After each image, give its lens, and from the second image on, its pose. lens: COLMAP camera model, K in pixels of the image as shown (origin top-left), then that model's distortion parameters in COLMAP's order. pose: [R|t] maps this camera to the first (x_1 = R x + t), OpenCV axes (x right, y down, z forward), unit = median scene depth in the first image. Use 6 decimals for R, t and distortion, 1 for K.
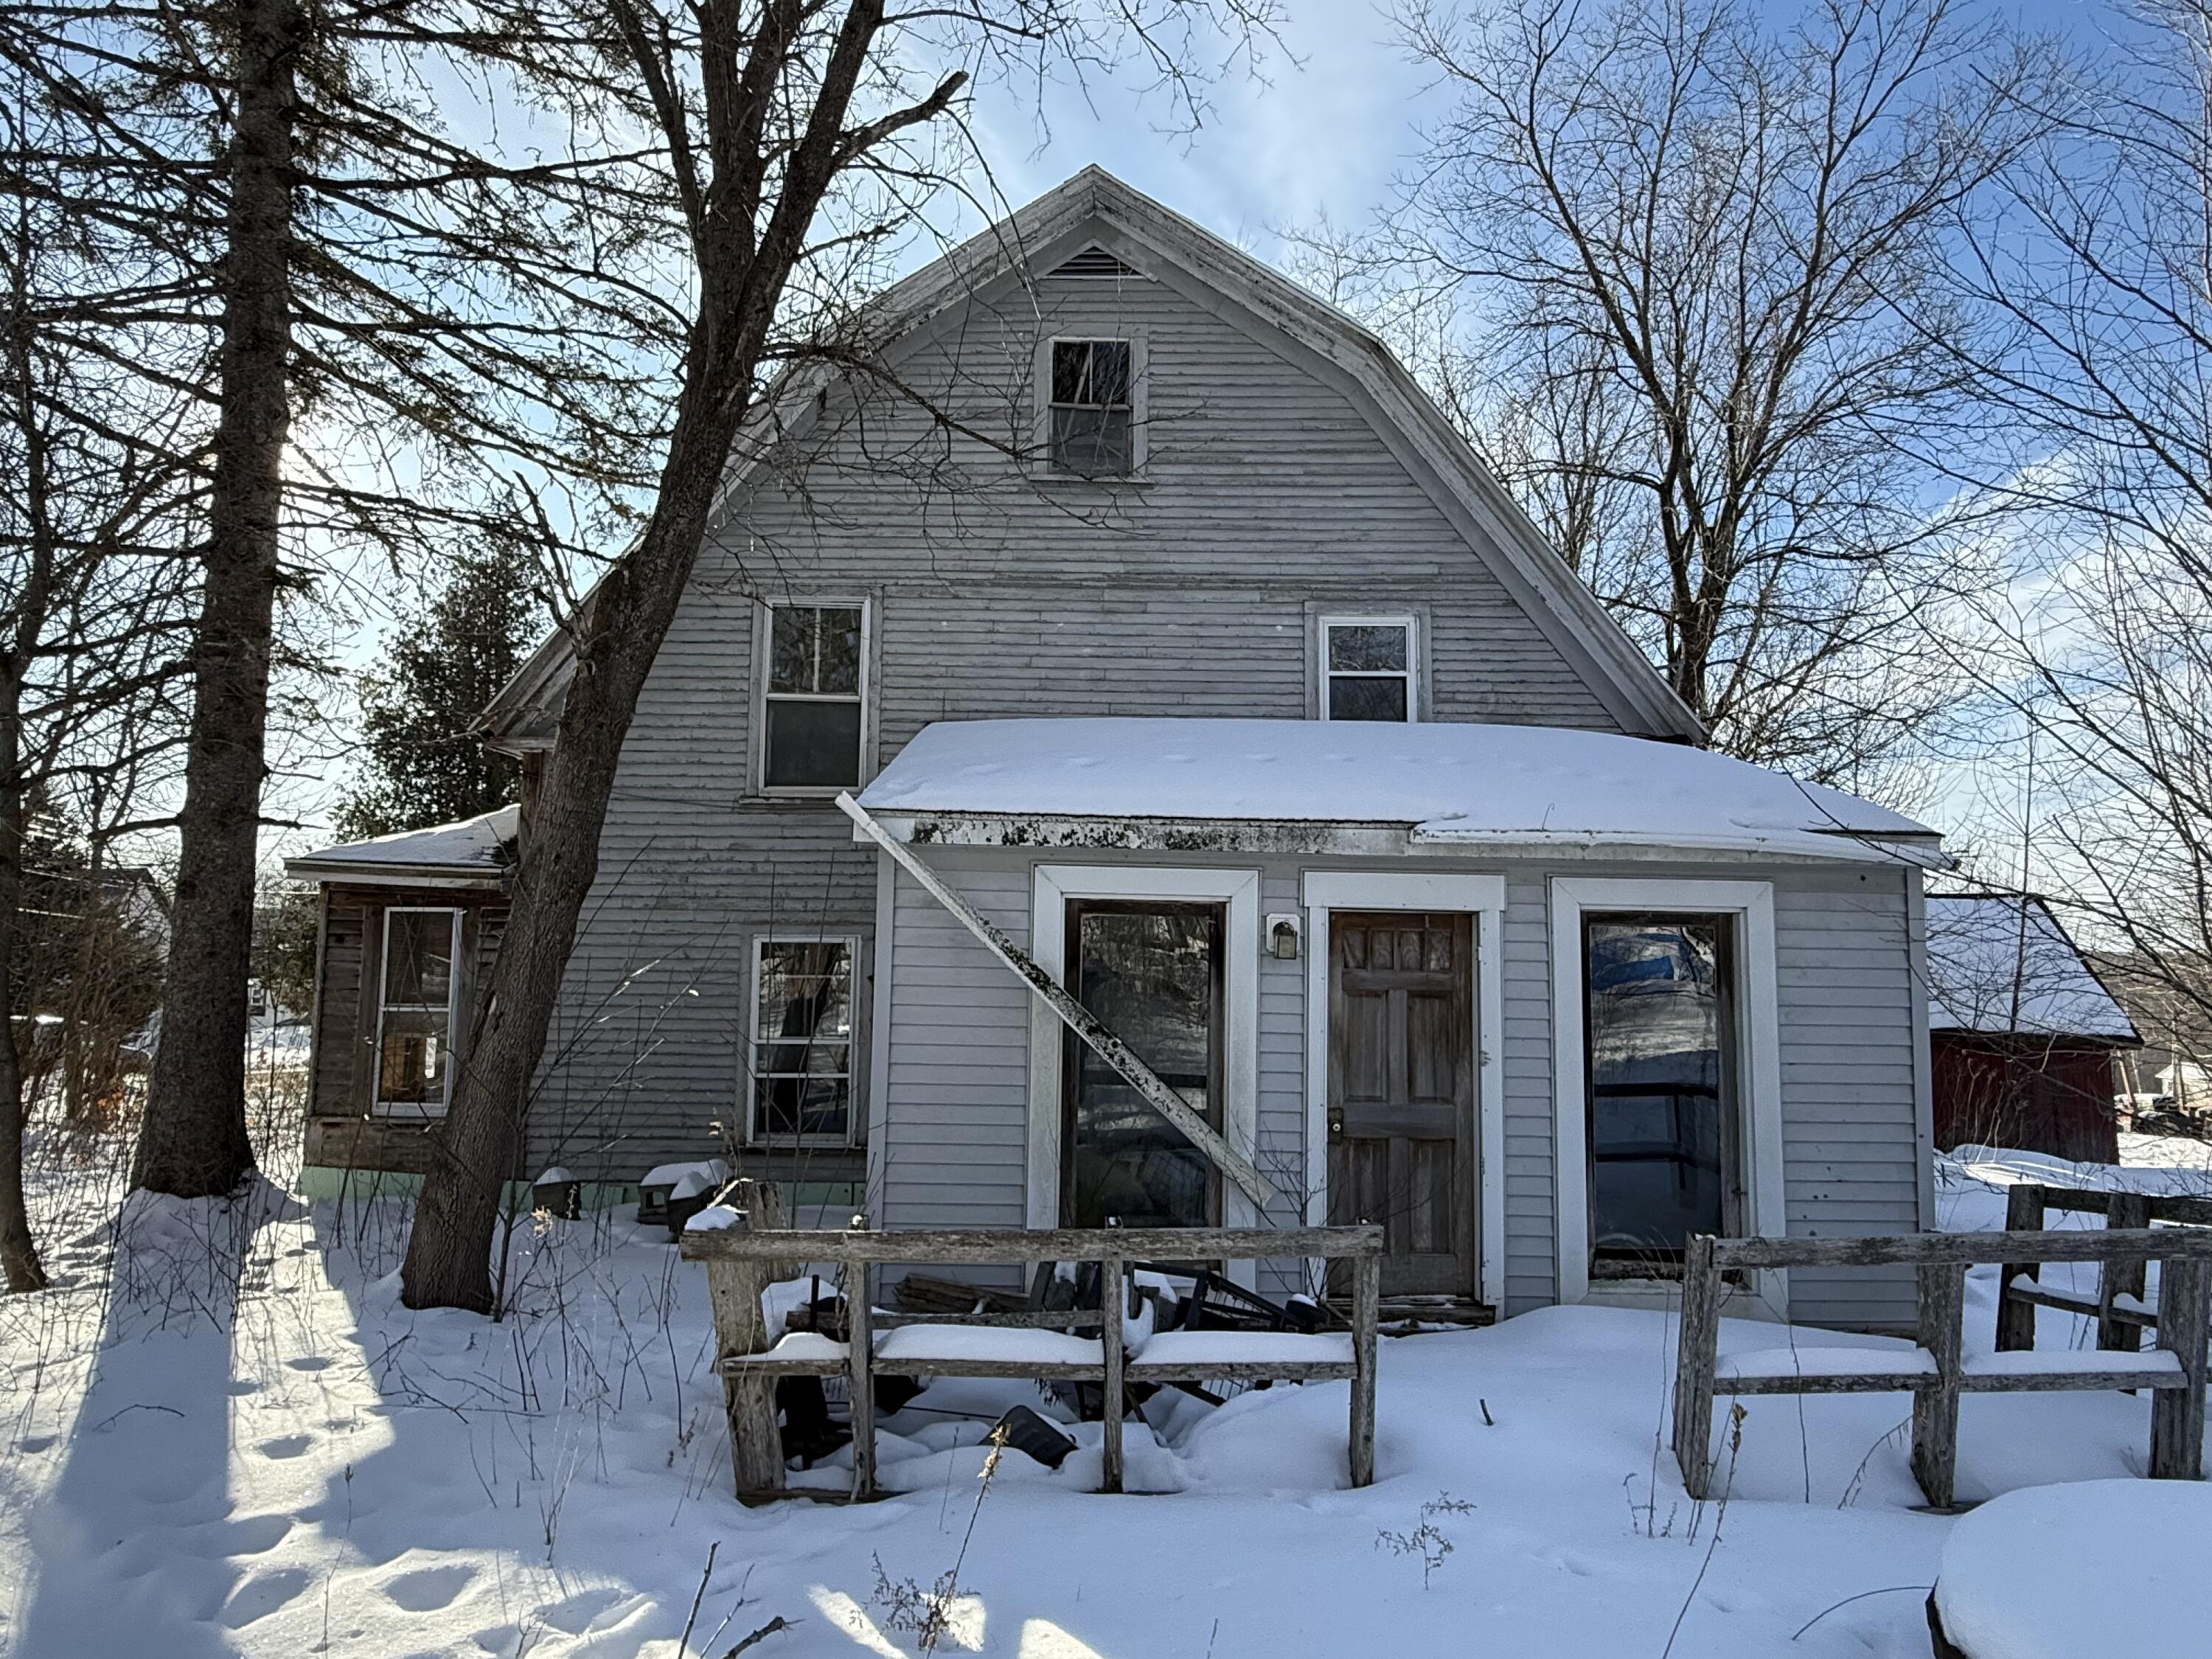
lens RADIAL K [[1307.6, 0, 1100.6], [0, 1307.6, 840.1], [0, 0, 1]] dist [-0.000528, 0.001441]
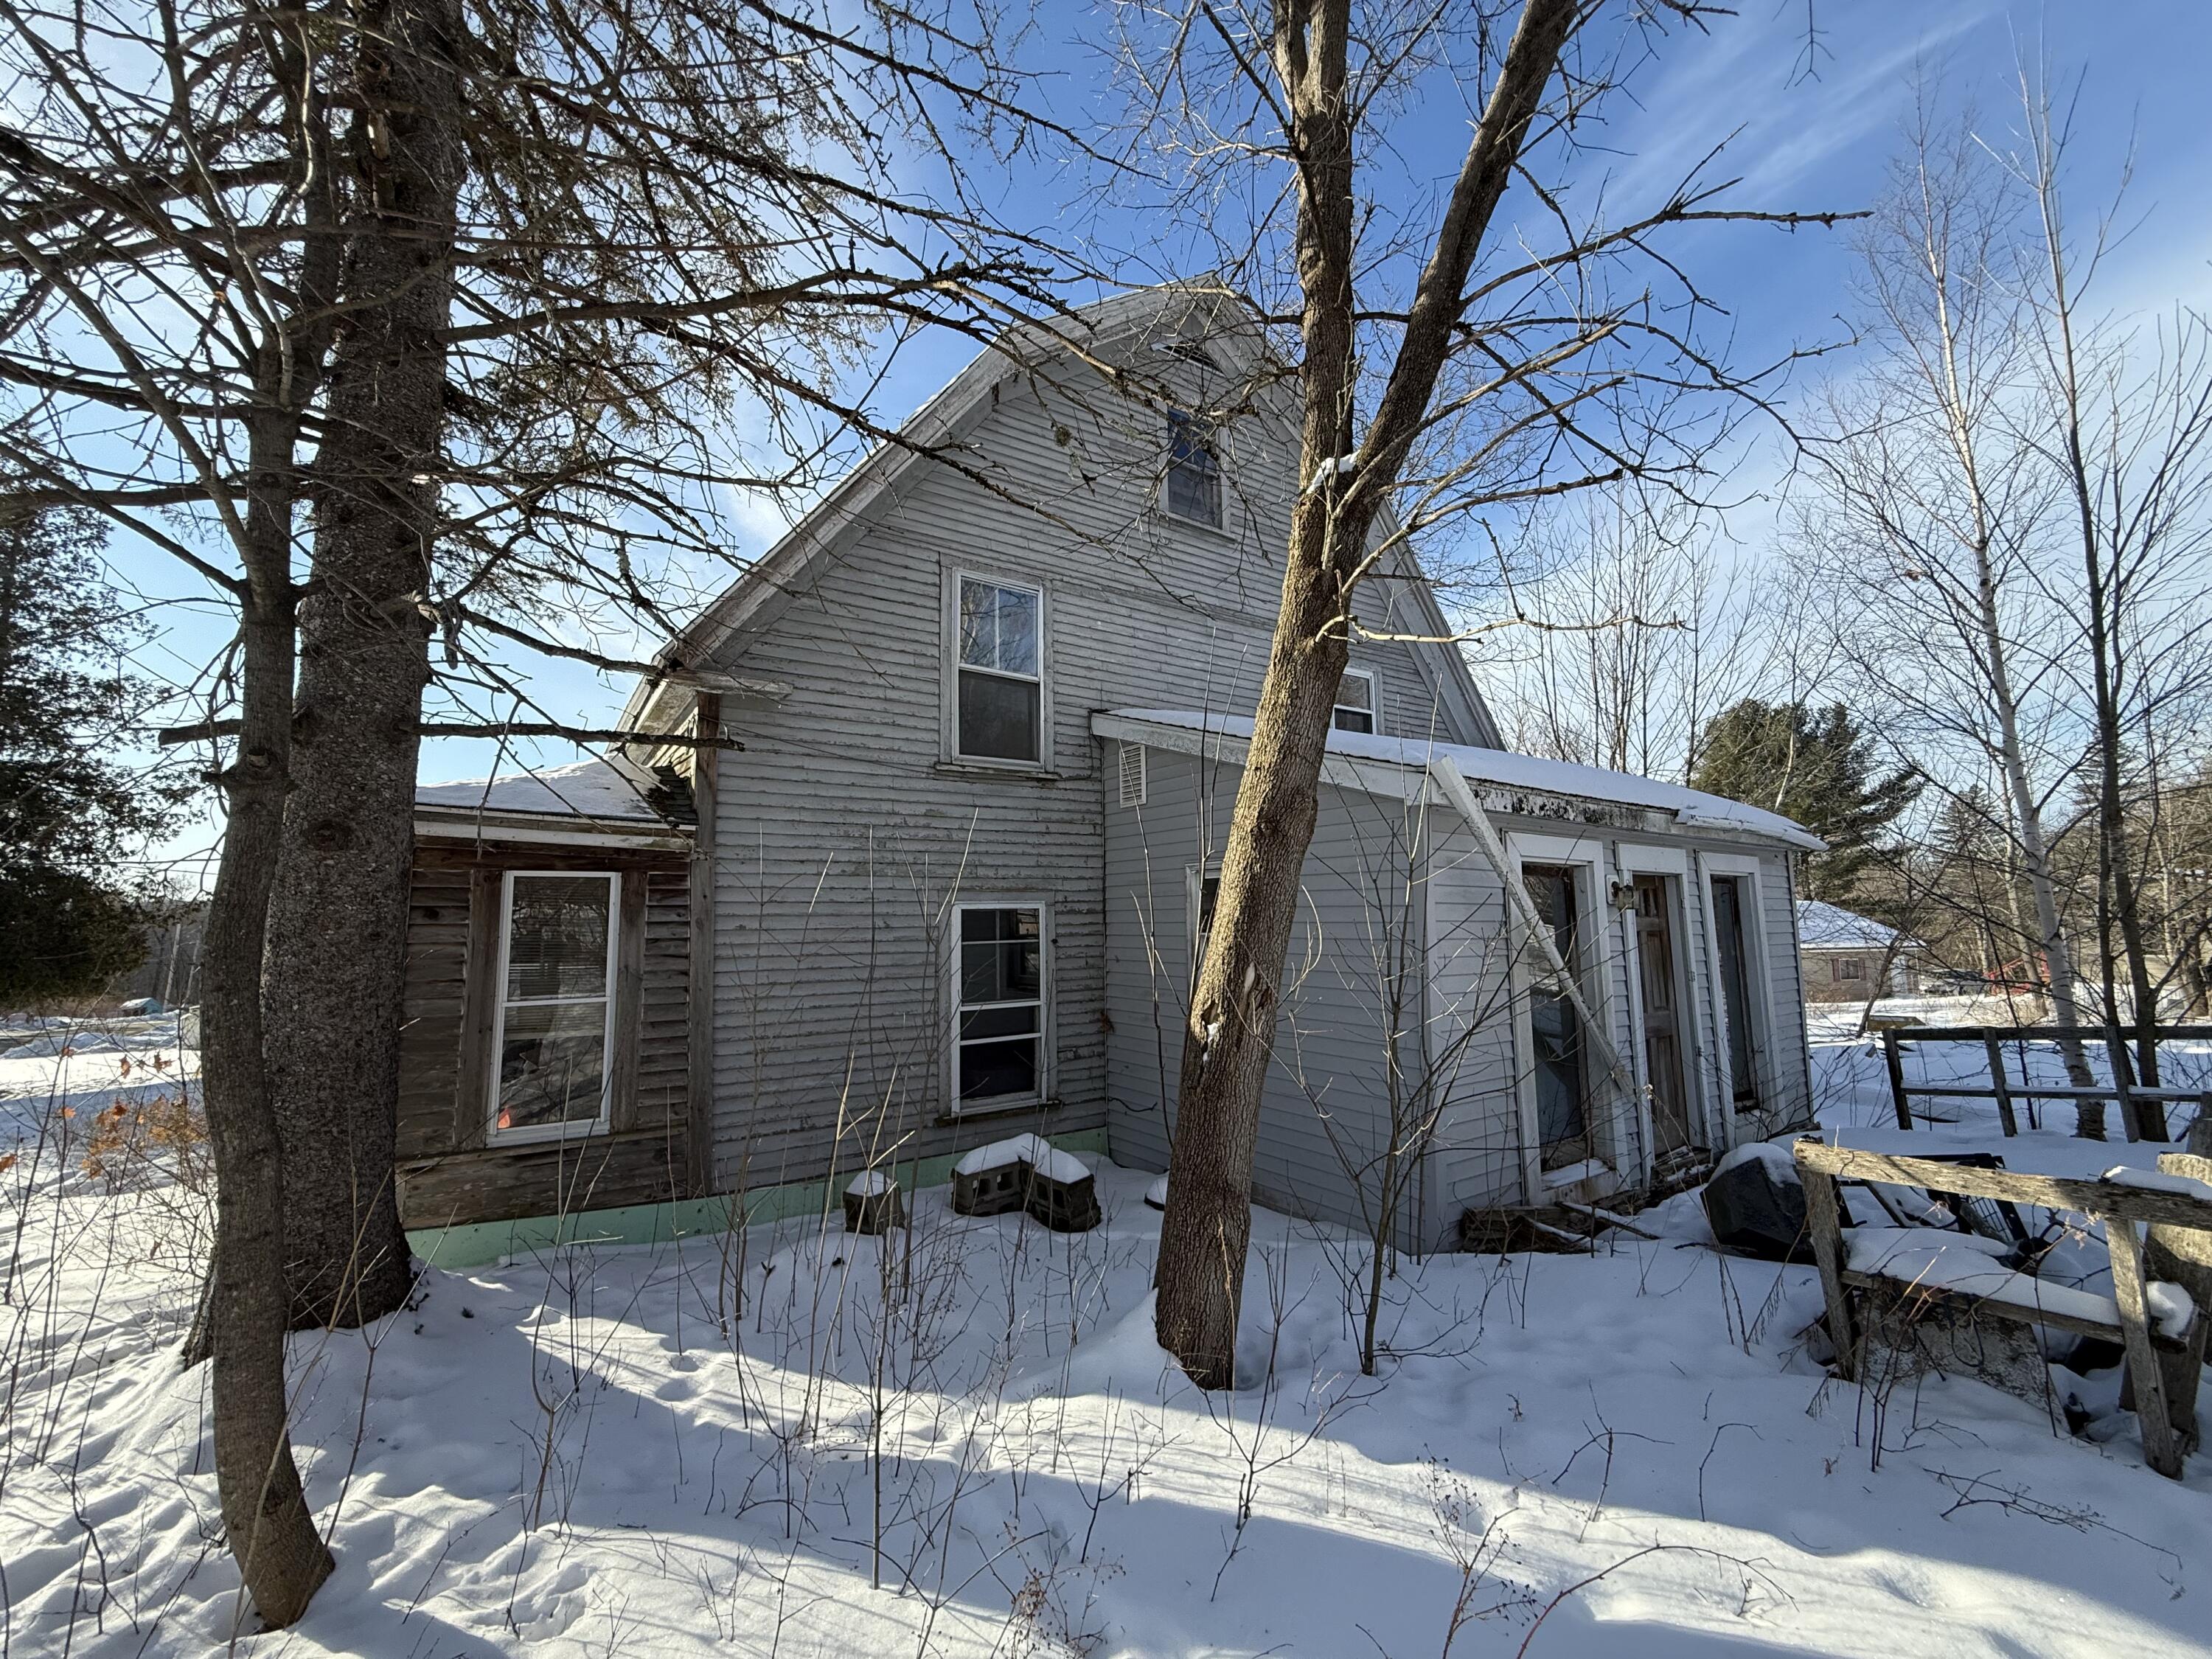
lens RADIAL K [[884.0, 0, 1103.5], [0, 884.0, 828.2], [0, 0, 1]] dist [-0.000158, 0.000913]
pose [[0.838020, 0.036780, 0.544398, -0.532338], [-0.024908, 0.999264, -0.029170, 0.032876], [-0.545071, 0.010885, 0.838320, 0.371795]]
